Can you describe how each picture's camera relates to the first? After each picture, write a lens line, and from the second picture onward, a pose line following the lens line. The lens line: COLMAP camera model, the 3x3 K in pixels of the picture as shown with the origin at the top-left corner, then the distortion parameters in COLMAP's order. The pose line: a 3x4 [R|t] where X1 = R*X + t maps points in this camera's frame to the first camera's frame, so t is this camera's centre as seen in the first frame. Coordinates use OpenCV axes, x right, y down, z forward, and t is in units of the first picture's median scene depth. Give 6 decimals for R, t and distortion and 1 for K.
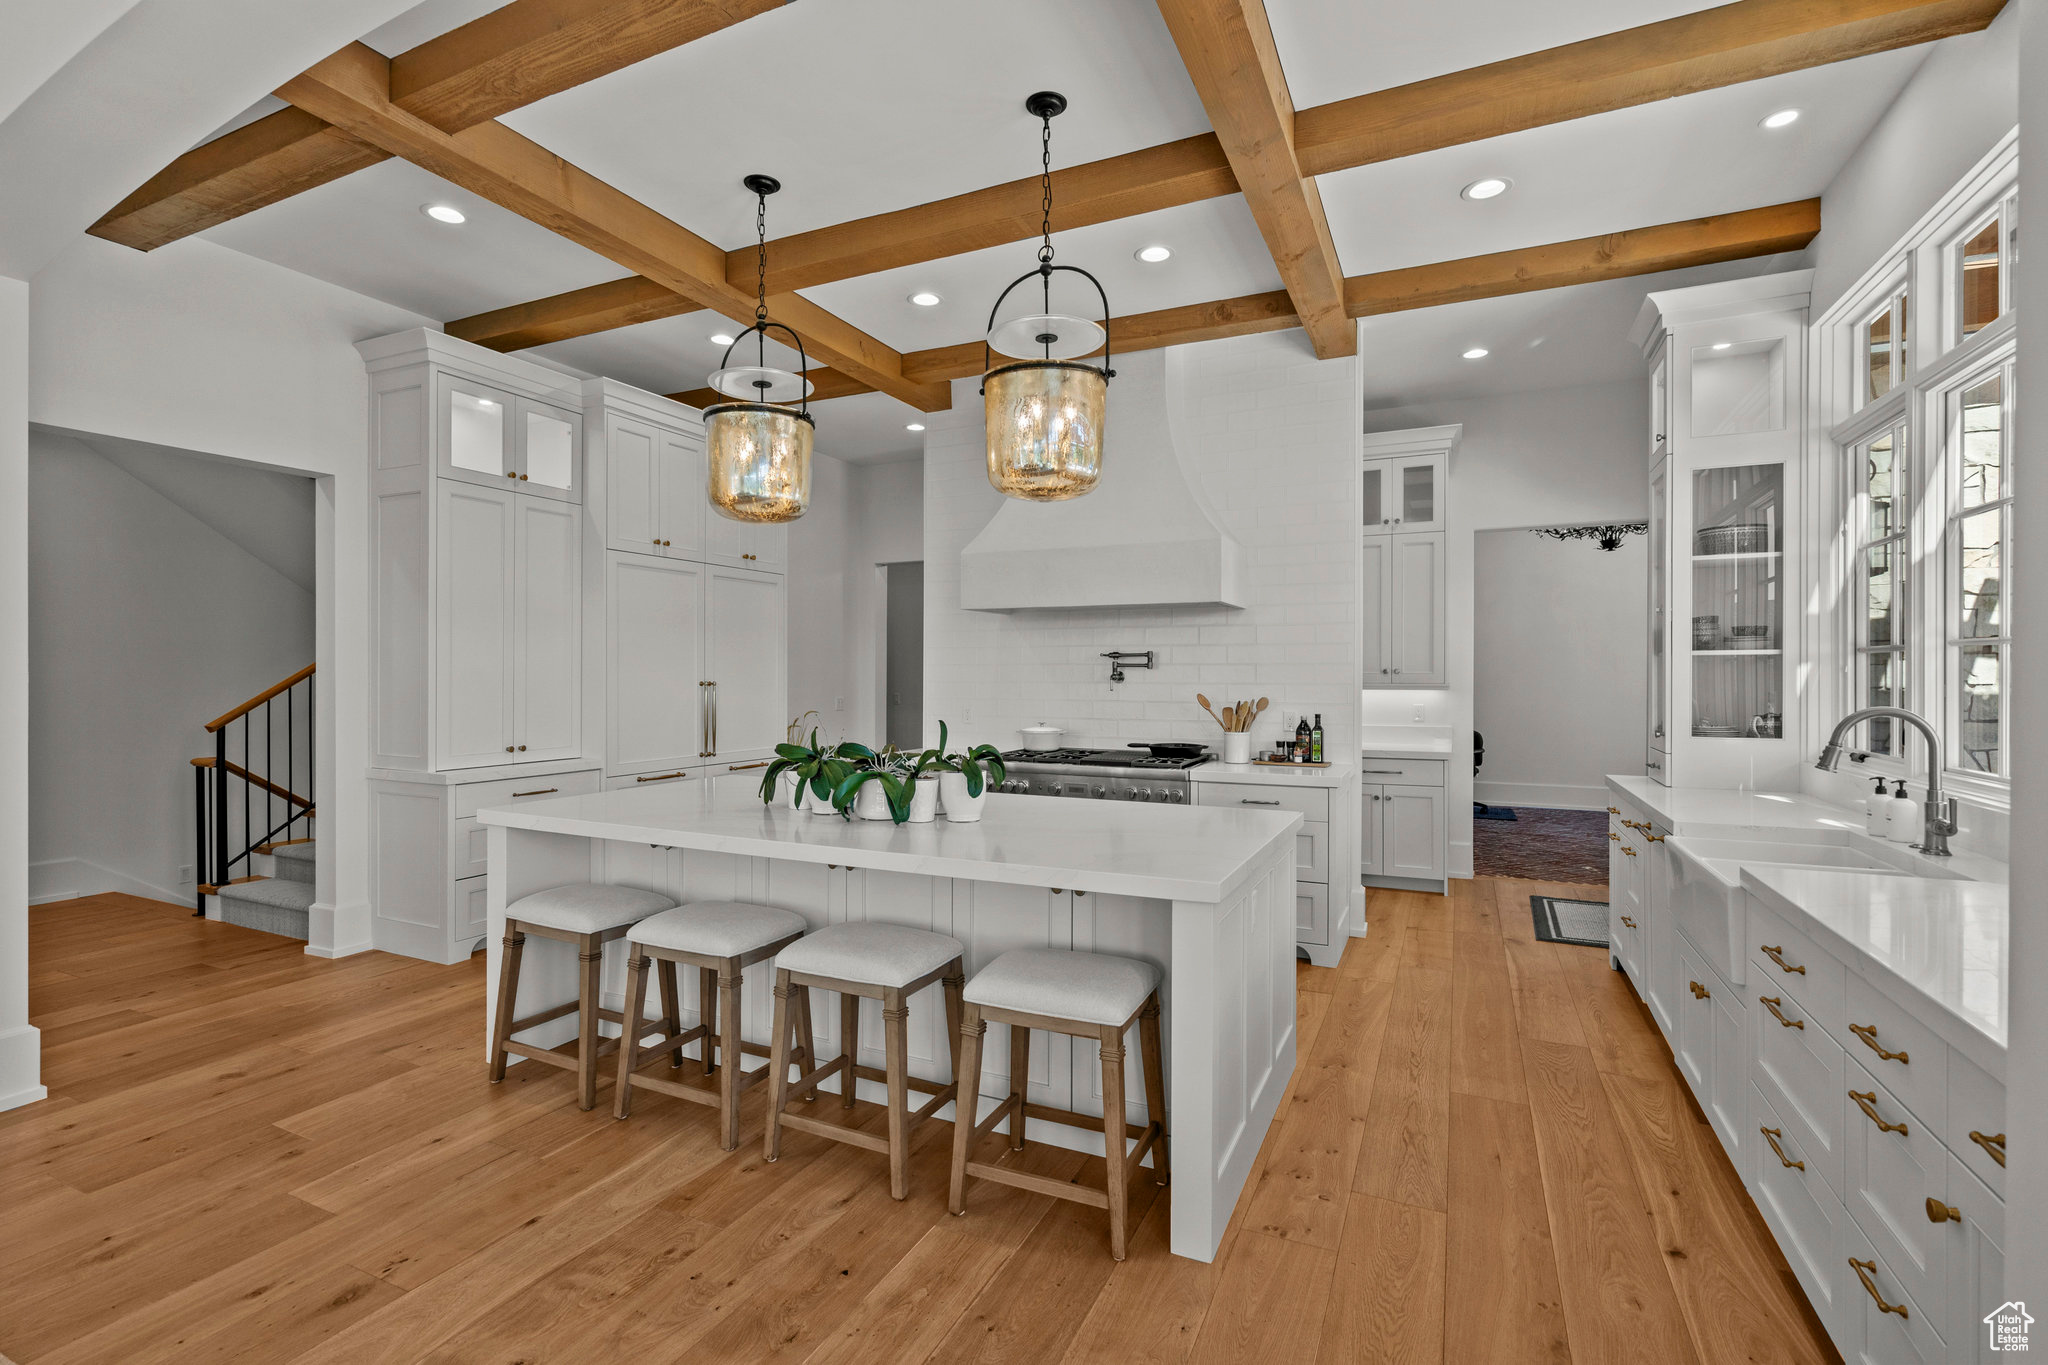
lens RADIAL K [[928.8, 0, 1019.8], [0, 928.8, 675.1], [0, 0, 1]] dist [-0.003336, 0.000522]
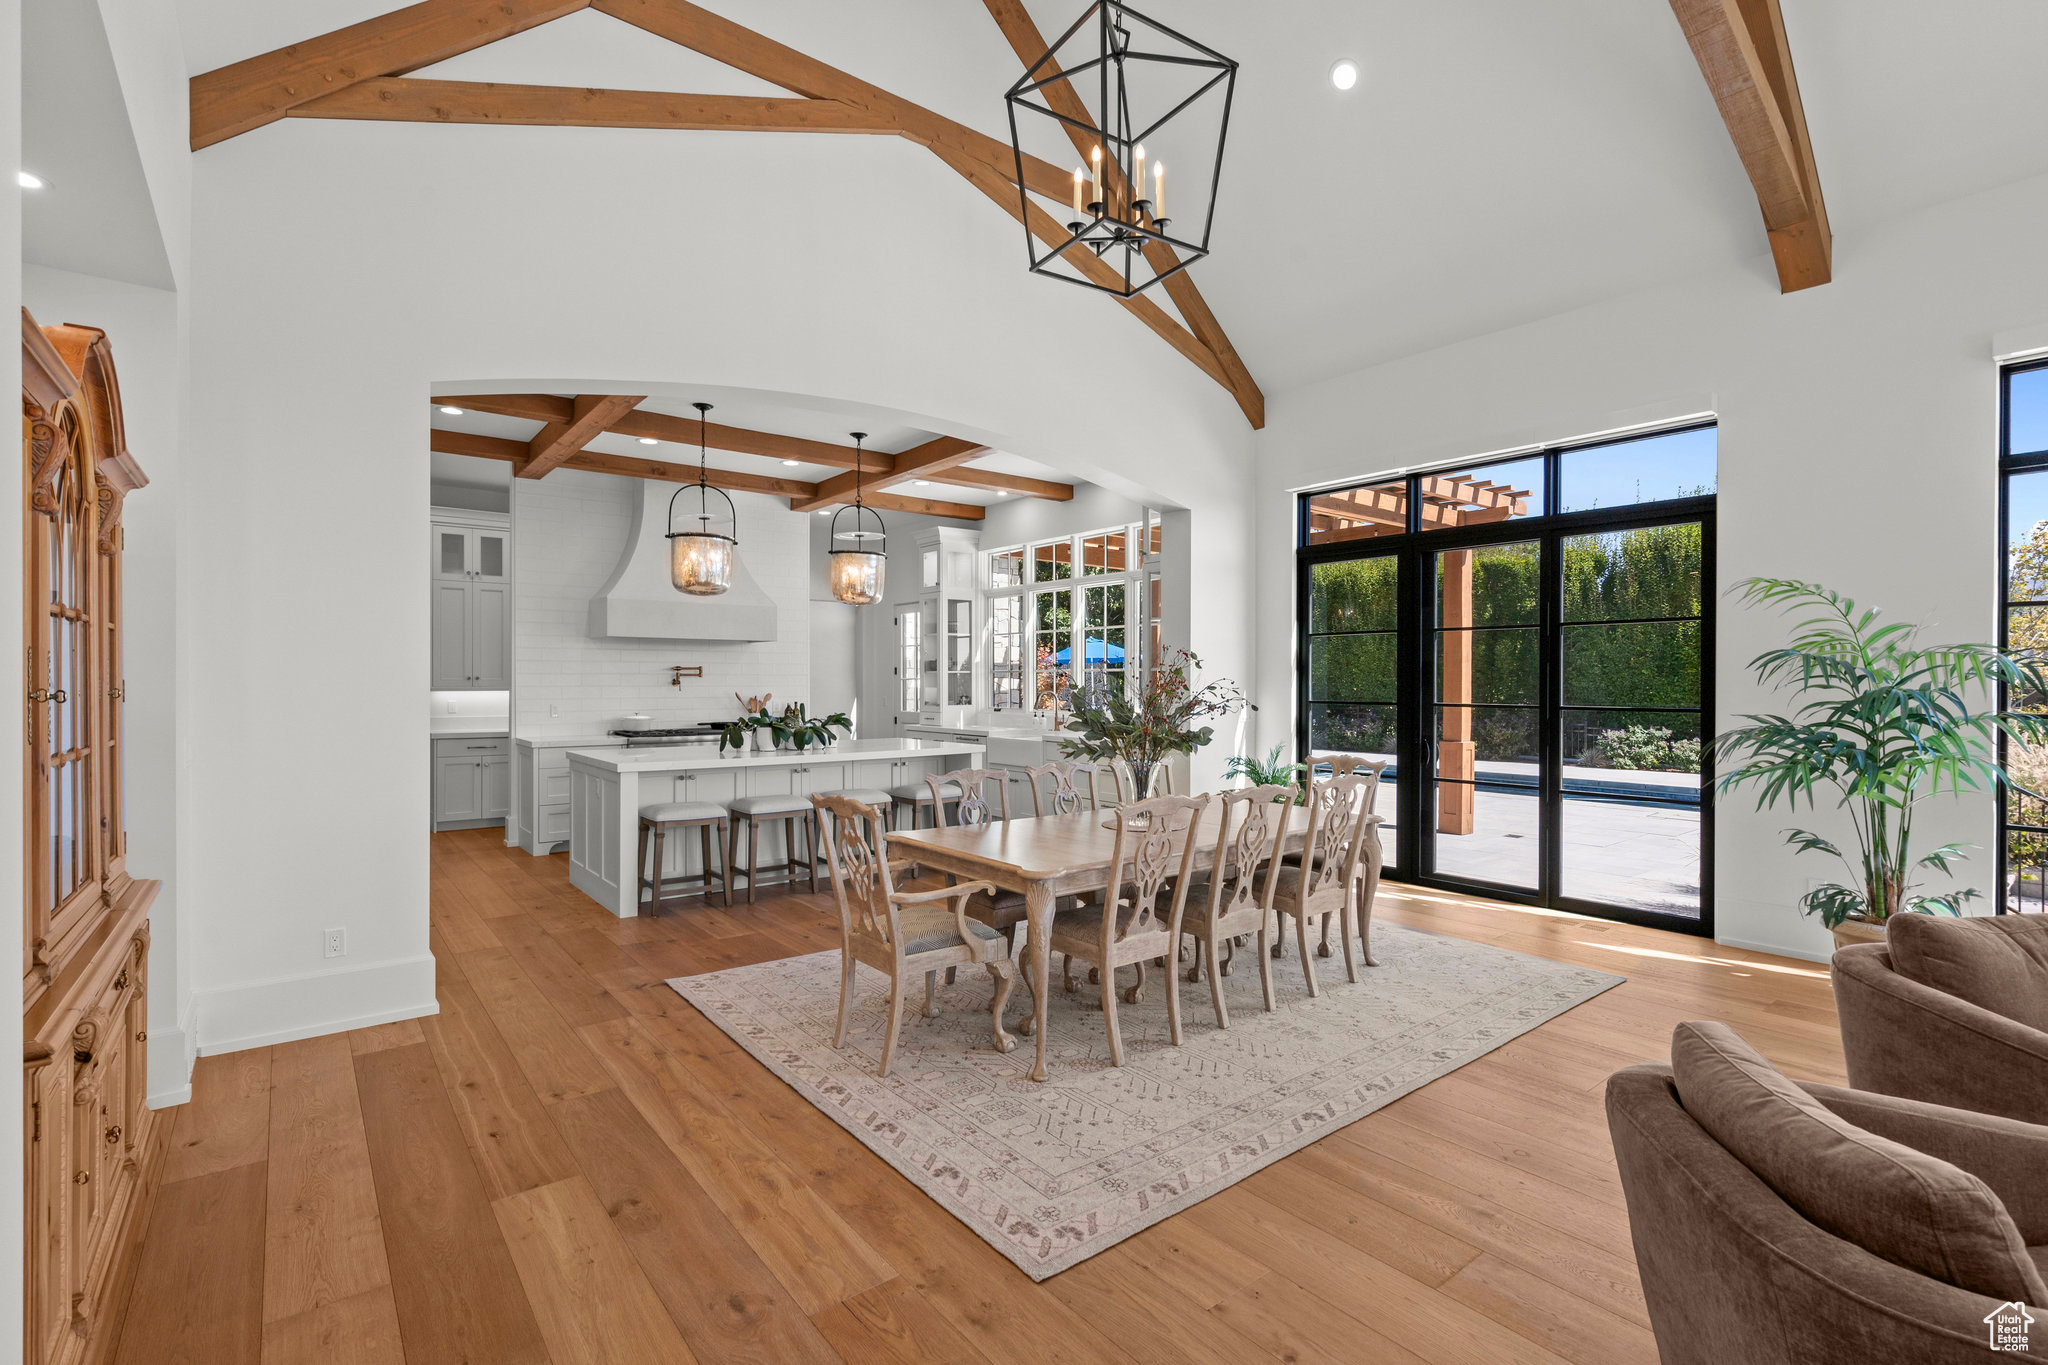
lens RADIAL K [[948.2, 0, 1017.9], [0, 948.2, 680.6], [0, 0, 1]] dist [-0.001917, 0.000319]
pose [[0.449482, -0.001708, 0.893288, -1.324641], [0.001199, 0.999998, 0.001309, -0.003039], [-0.893288, 0.000483, 0.449484, -0.288548]]
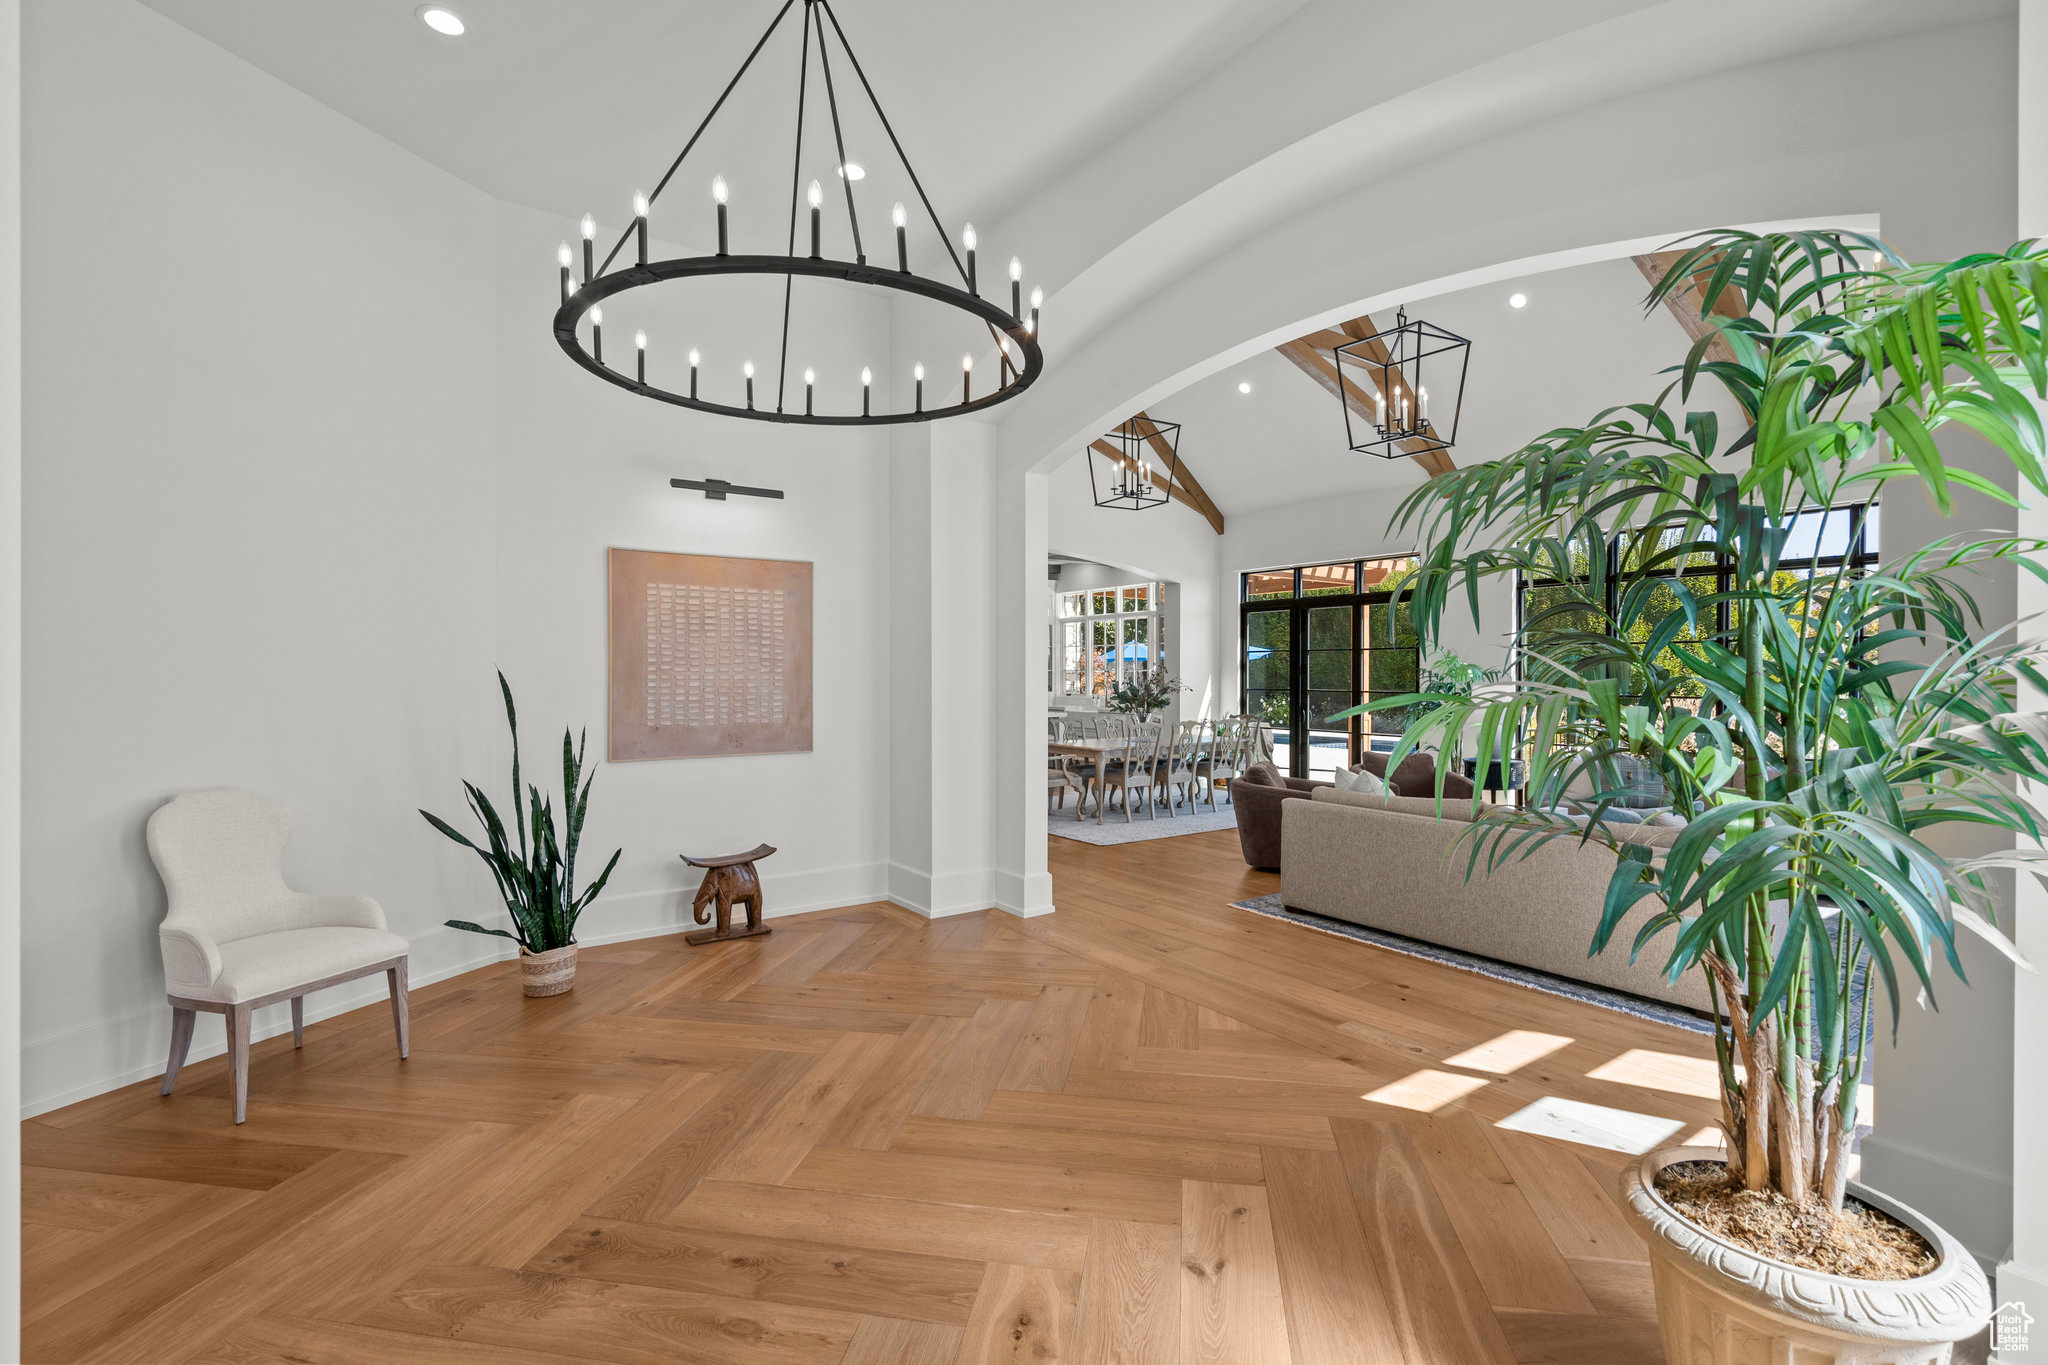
lens RADIAL K [[948.2, 0, 1017.9], [0, 948.2, 680.6], [0, 0, 1]] dist [-0.001917, 0.000319]
pose [[0.496409, -0.010554, 0.868024, -2.521051], [0.001715, 0.999936, 0.011177, -0.022316], [-0.868087, -0.004059, 0.496396, -0.834453]]
